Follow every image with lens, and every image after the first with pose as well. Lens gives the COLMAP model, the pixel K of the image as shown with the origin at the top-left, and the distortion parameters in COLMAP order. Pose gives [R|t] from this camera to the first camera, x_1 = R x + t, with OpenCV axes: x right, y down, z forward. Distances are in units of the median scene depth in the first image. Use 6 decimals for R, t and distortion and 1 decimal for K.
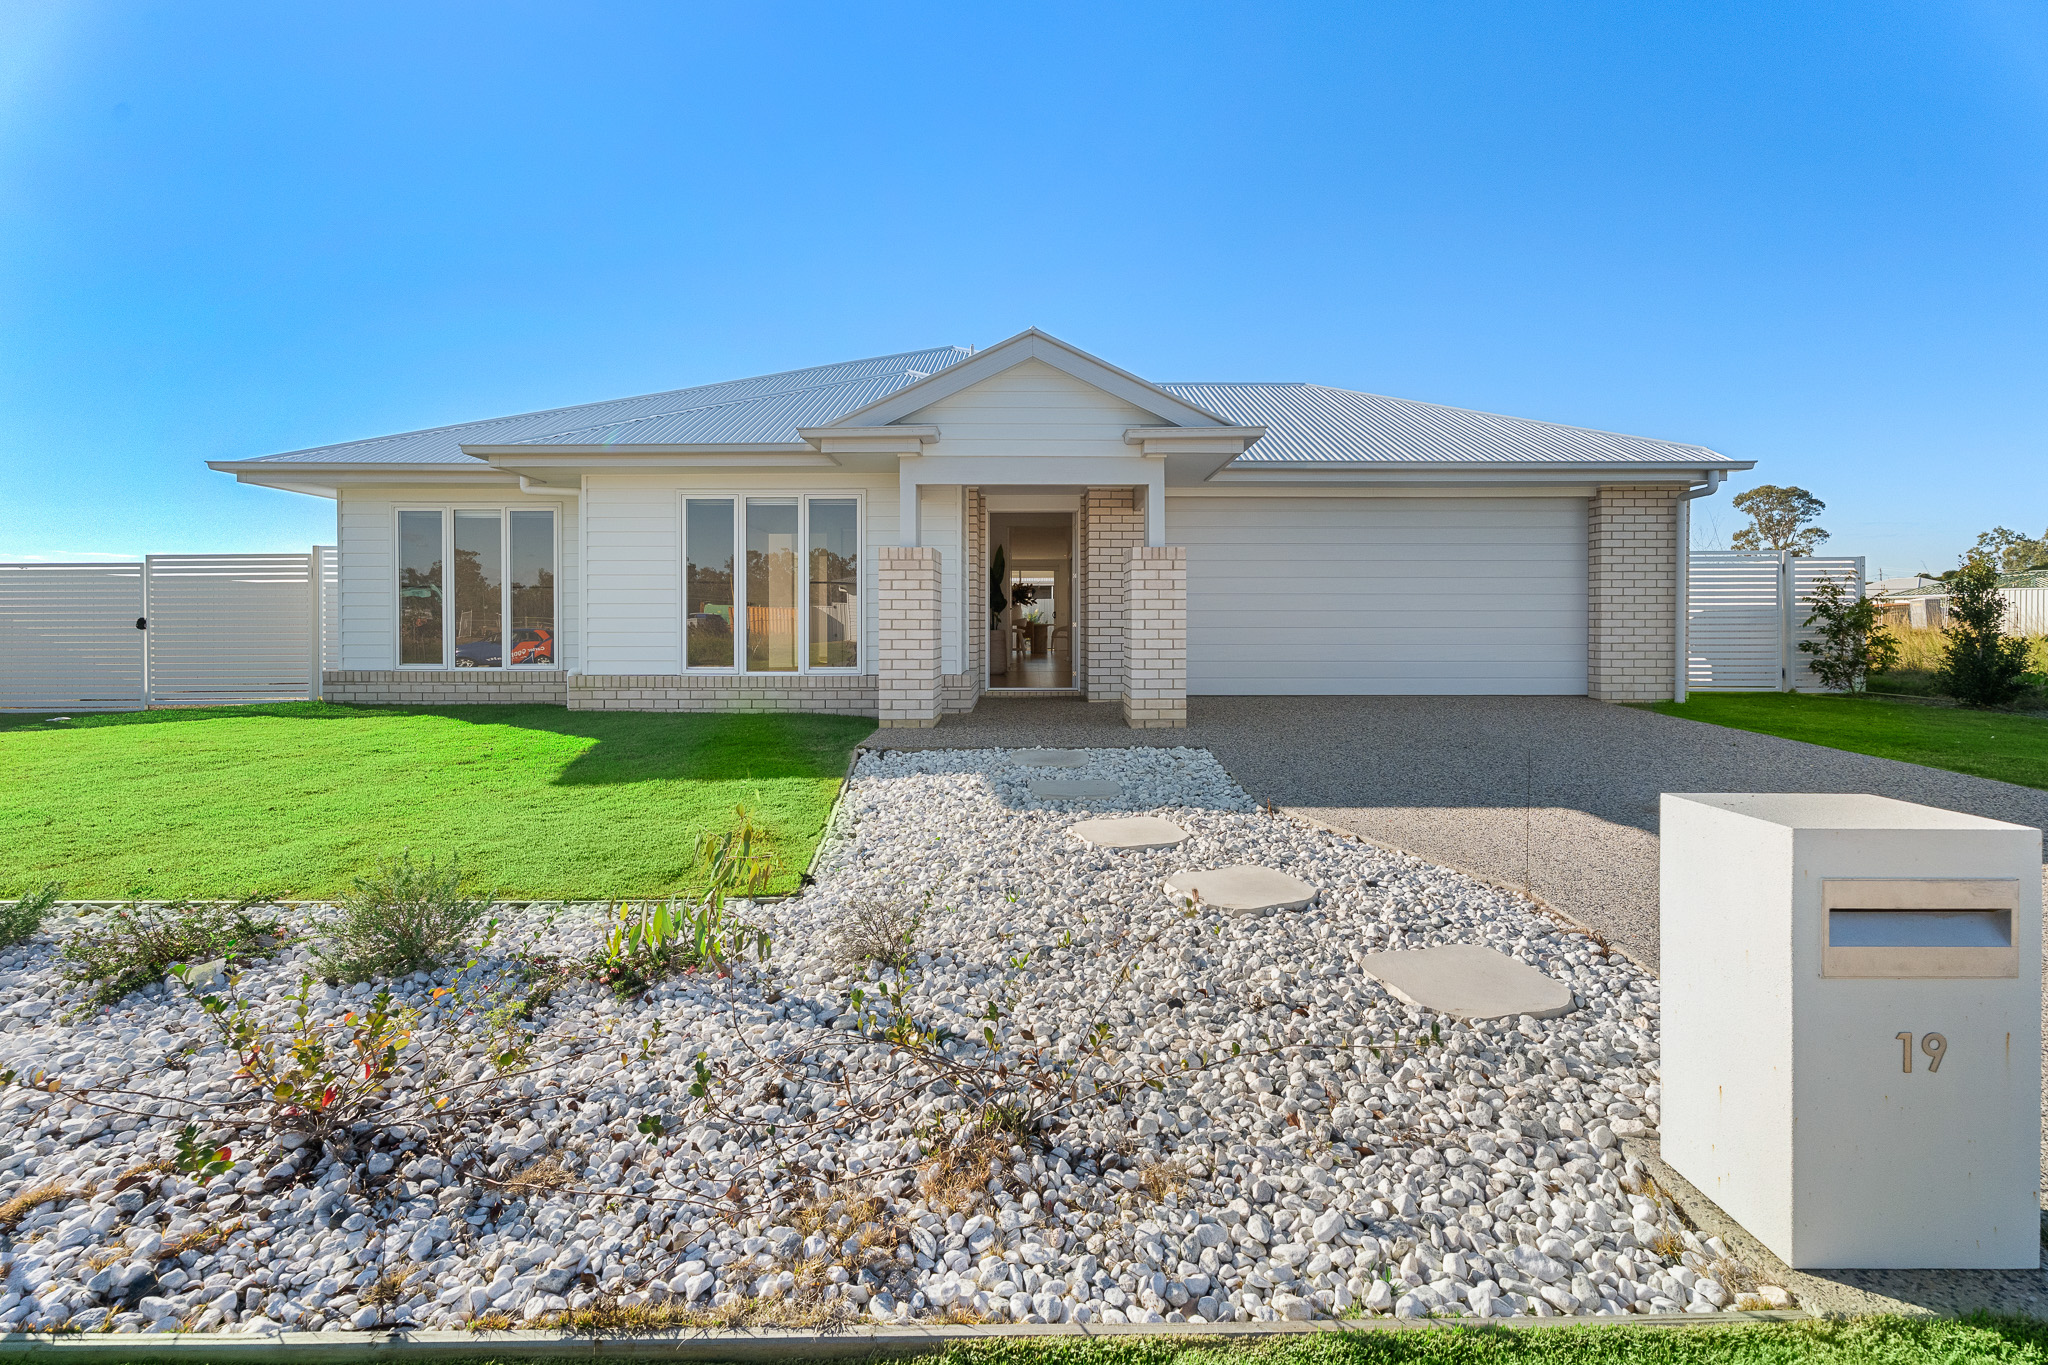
lens RADIAL K [[939.5, 0, 1023.3], [0, 939.5, 634.1], [0, 0, 1]] dist [-0.000961, -0.000774]
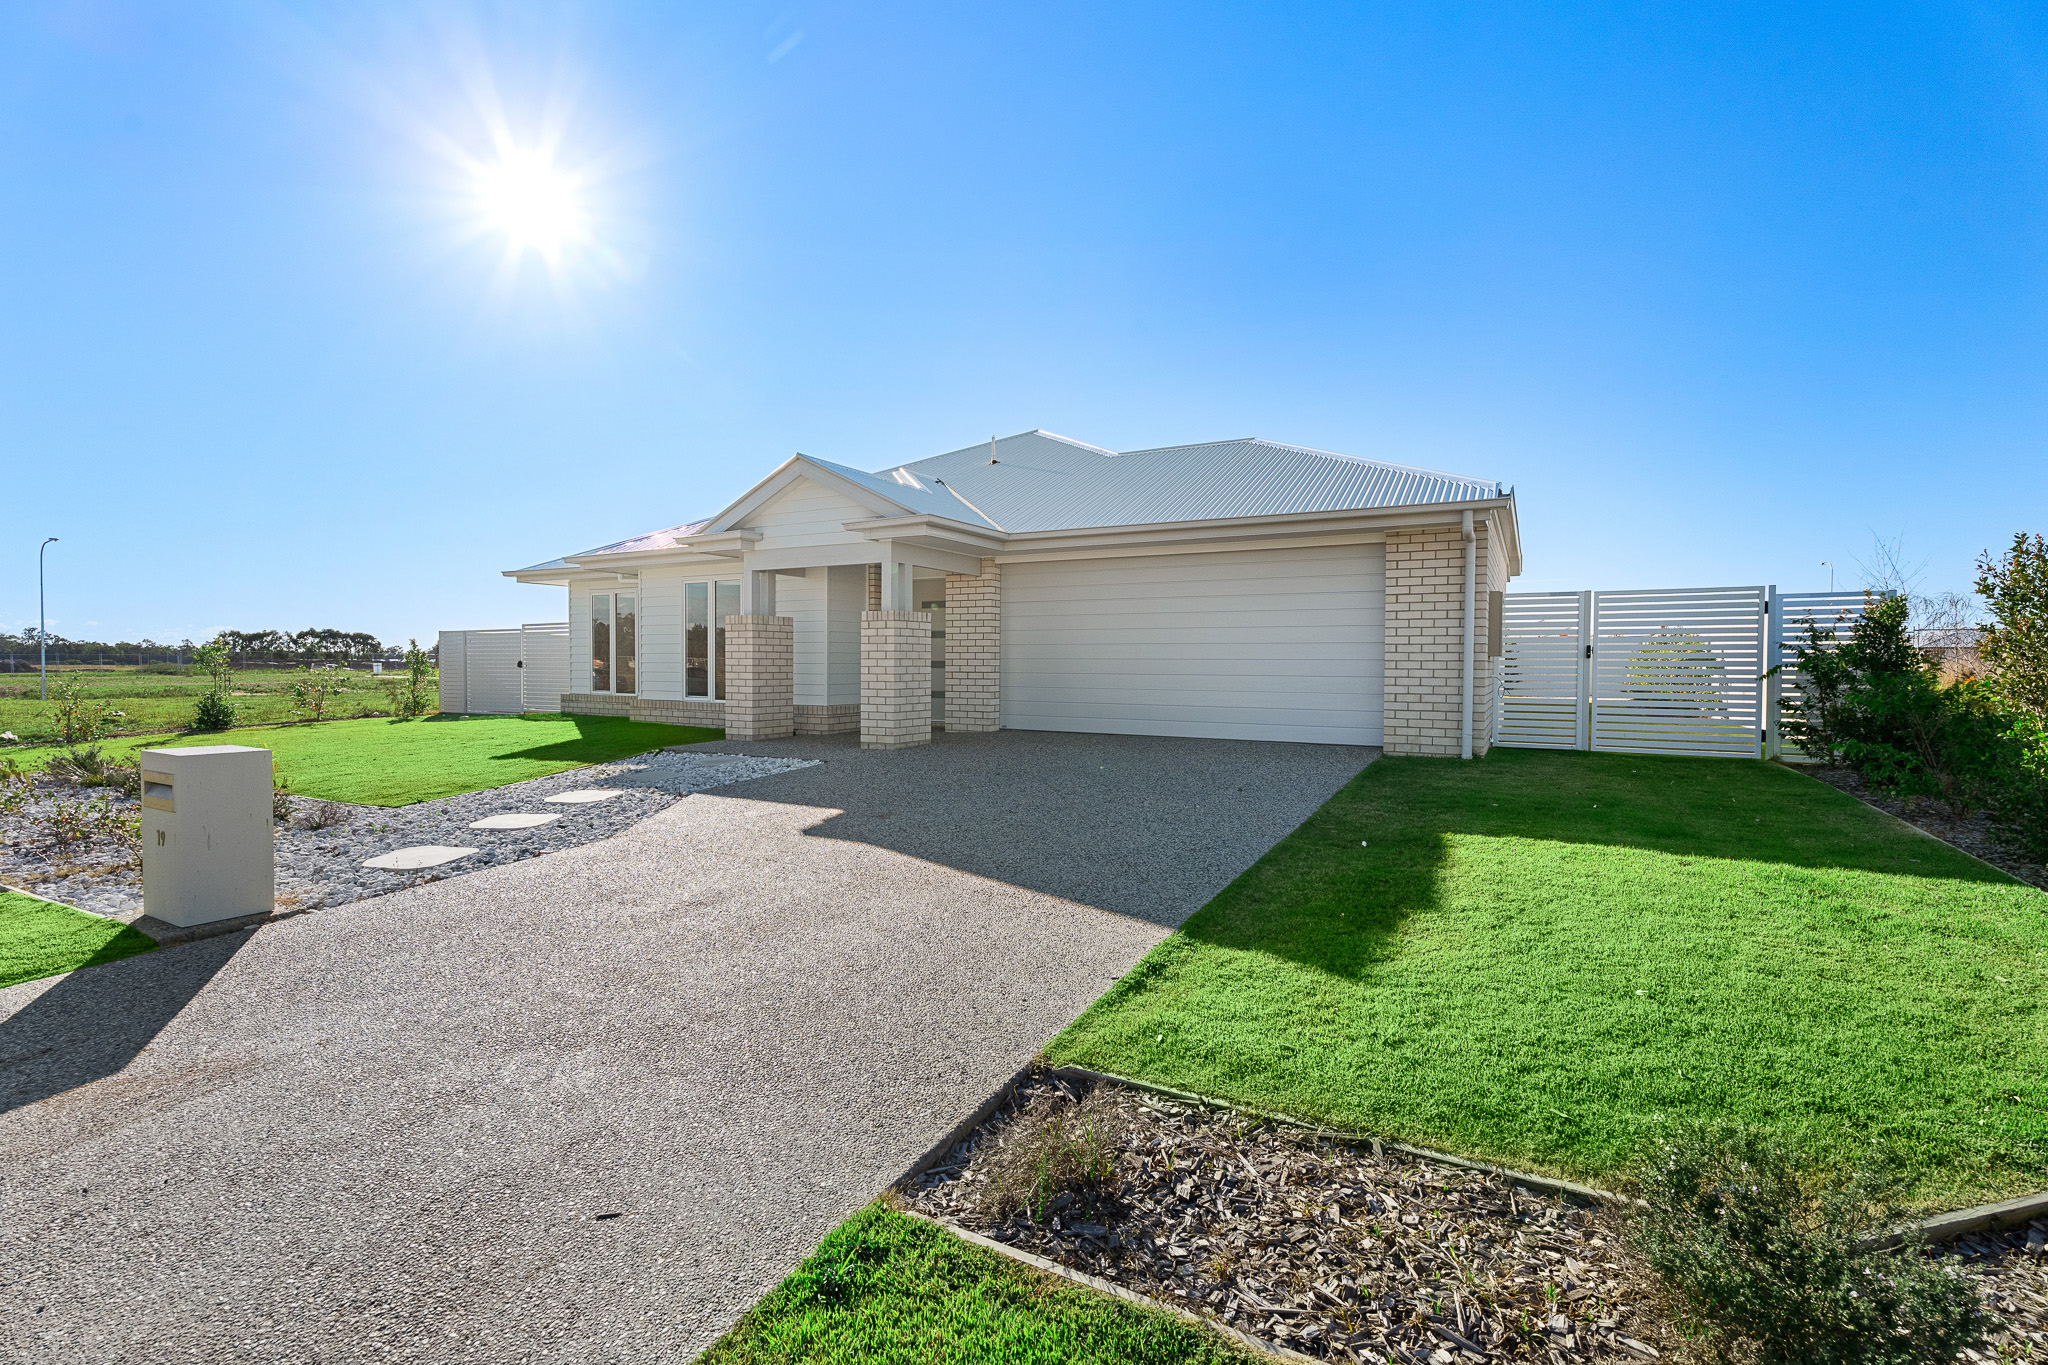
lens RADIAL K [[978.7, 0, 1169.2], [0, 978.7, 681.3], [0, 0, 1]] dist [-0.000318, -0.000183]
pose [[0.875815, 0.014590, -0.482426, 1.788651], [-0.011341, 0.999889, 0.009649, -0.019591], [0.482513, -0.002980, 0.875884, 0.008923]]
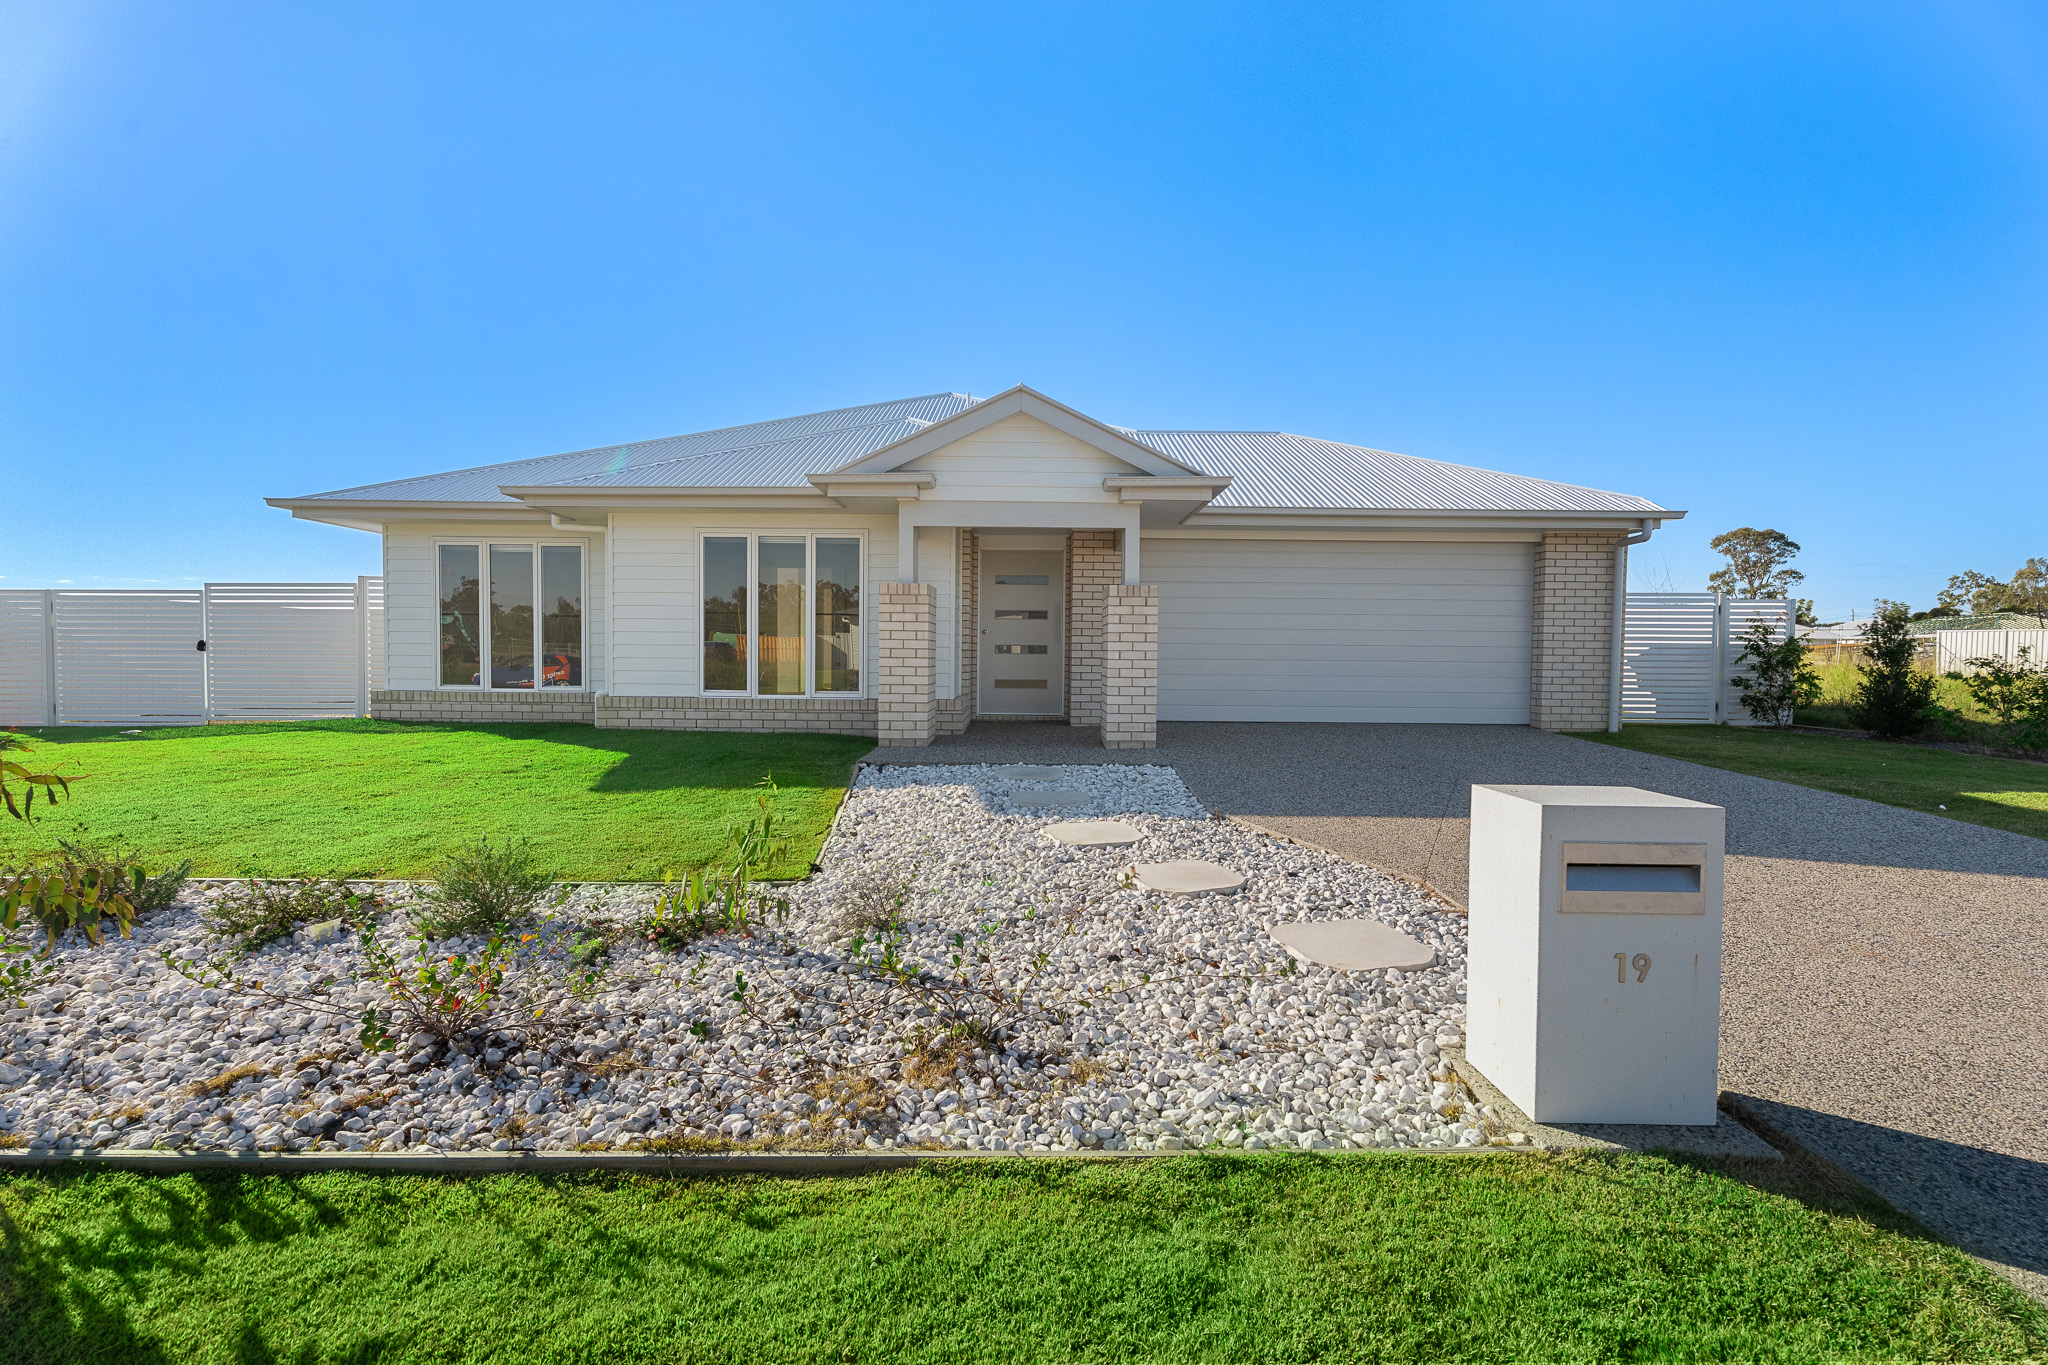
lens RADIAL K [[917.9, 0, 1024.0], [0, 917.9, 682.5], [0, 0, 1]] dist [-0.001029, -0.000162]
pose [[0.999950, 0.009689, 0.002637, 0.022068], [-0.009736, 0.999781, 0.018529, 0.004642], [-0.002457, -0.018554, 0.999825, -0.123889]]
